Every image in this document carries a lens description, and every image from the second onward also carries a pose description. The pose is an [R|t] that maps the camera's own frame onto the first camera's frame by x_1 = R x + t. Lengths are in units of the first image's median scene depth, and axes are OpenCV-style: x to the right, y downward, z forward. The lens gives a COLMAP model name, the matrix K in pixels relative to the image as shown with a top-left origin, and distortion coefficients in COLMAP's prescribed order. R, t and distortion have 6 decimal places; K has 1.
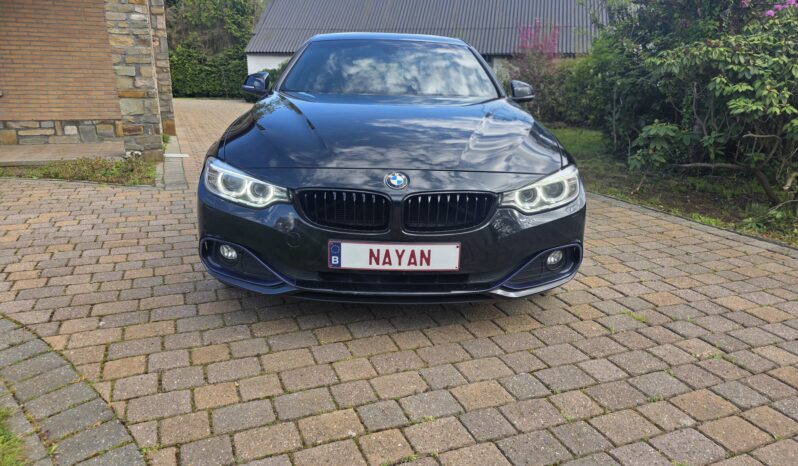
lens RADIAL K [[544.0, 0, 391.9], [0, 544.0, 231.4], [0, 0, 1]] dist [0.047316, -0.053393]
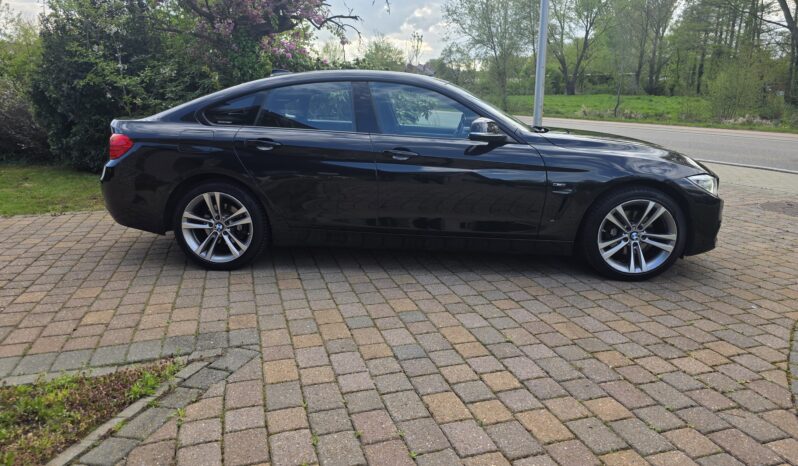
lens RADIAL K [[549.4, 0, 400.9], [0, 549.4, 205.9], [0, 0, 1]] dist [0.065165, -0.063393]
pose [[0.081689, -0.218745, 0.972357, -1.774349], [0.271682, 0.943558, 0.189442, -0.529386], [-0.958914, 0.248696, 0.136507, 1.497454]]
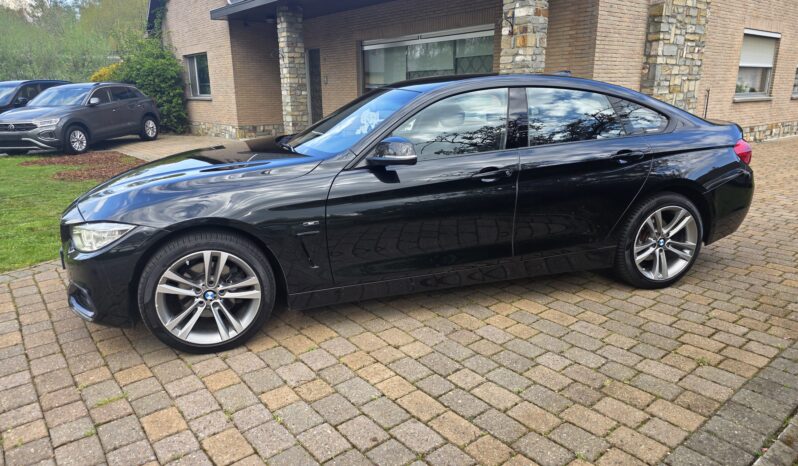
lens RADIAL K [[538.0, 0, 387.2], [0, 538.0, 228.9], [0, 0, 1]] dist [0.050103, -0.041935]
pose [[0.270533, 0.217959, -0.937713, 1.400488], [-0.246087, 0.957331, 0.151521, -0.378979], [0.930727, 0.189767, 0.312627, 1.126479]]
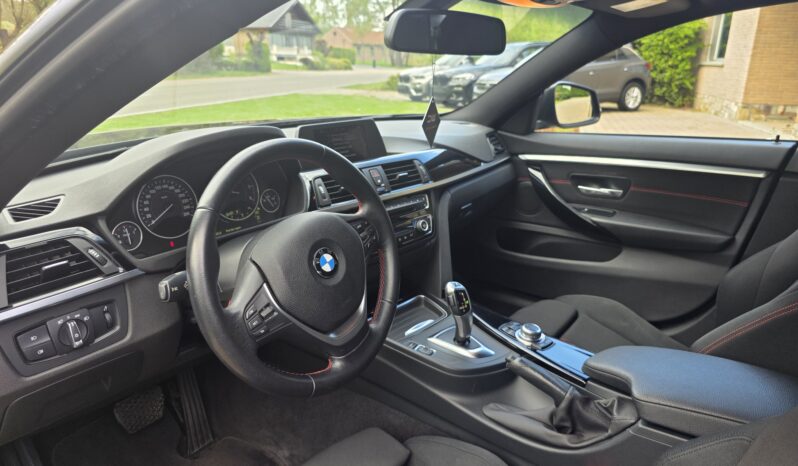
lens RADIAL K [[538.8, 0, 396.1], [0, 538.8, 224.1], [0, 0, 1]] dist [0.090275, -0.103200]
pose [[-0.617587, 0.202034, -0.760111, 0.336757], [-0.241424, 0.871090, 0.427688, -0.508457], [0.748532, 0.447644, -0.489198, 1.711581]]
